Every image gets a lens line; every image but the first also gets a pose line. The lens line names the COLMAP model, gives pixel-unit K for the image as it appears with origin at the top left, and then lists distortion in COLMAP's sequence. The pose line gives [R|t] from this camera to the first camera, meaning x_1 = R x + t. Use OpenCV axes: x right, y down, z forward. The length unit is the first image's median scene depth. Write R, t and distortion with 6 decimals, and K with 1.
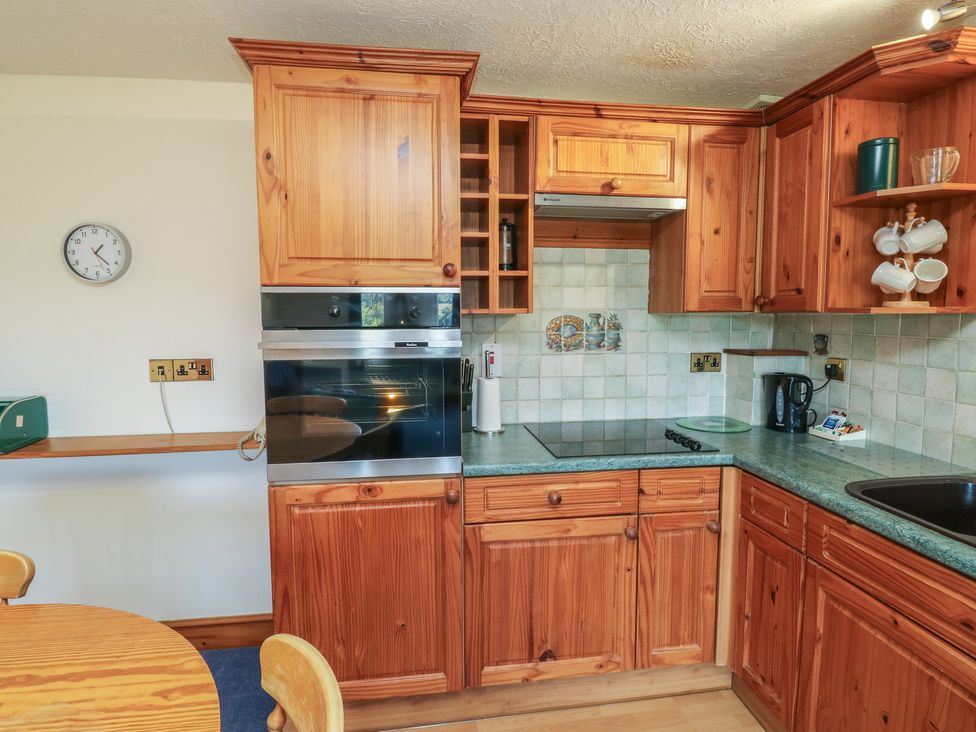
lens RADIAL K [[521.9, 0, 484.9], [0, 521.9, 352.1], [0, 0, 1]] dist [0.003286, -0.015845]
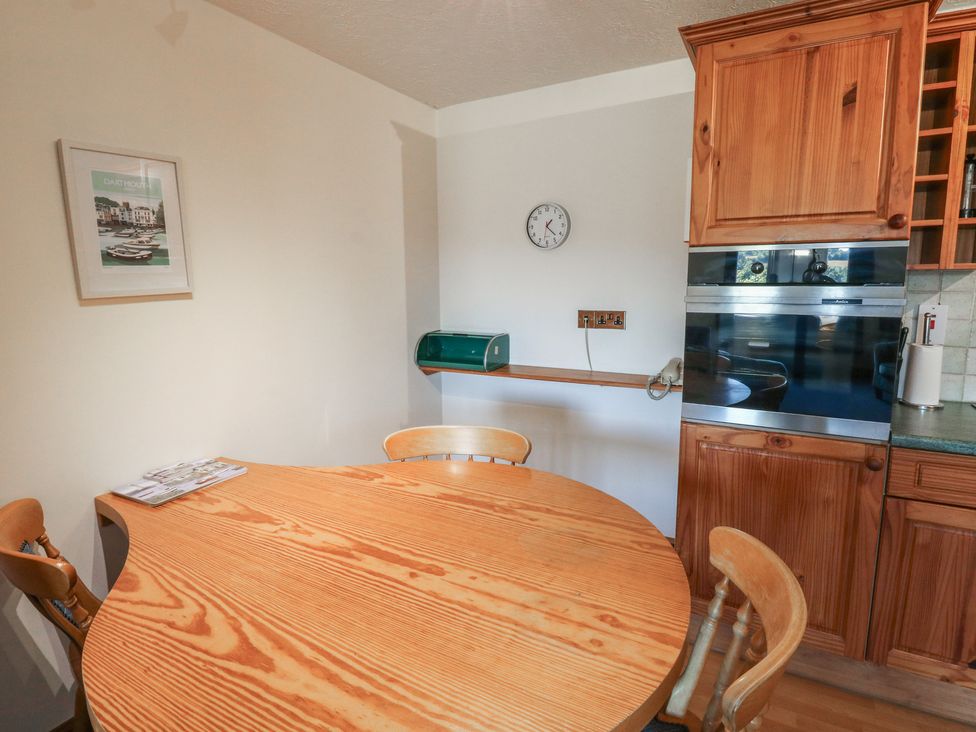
lens RADIAL K [[521.9, 0, 484.9], [0, 521.9, 352.1], [0, 0, 1]] dist [0.003286, -0.015845]
pose [[0.791959, 0.080985, -0.605179, -0.062809], [-0.036090, 0.995641, 0.086008, 0.017618], [0.609506, -0.046274, 0.791430, -0.159396]]
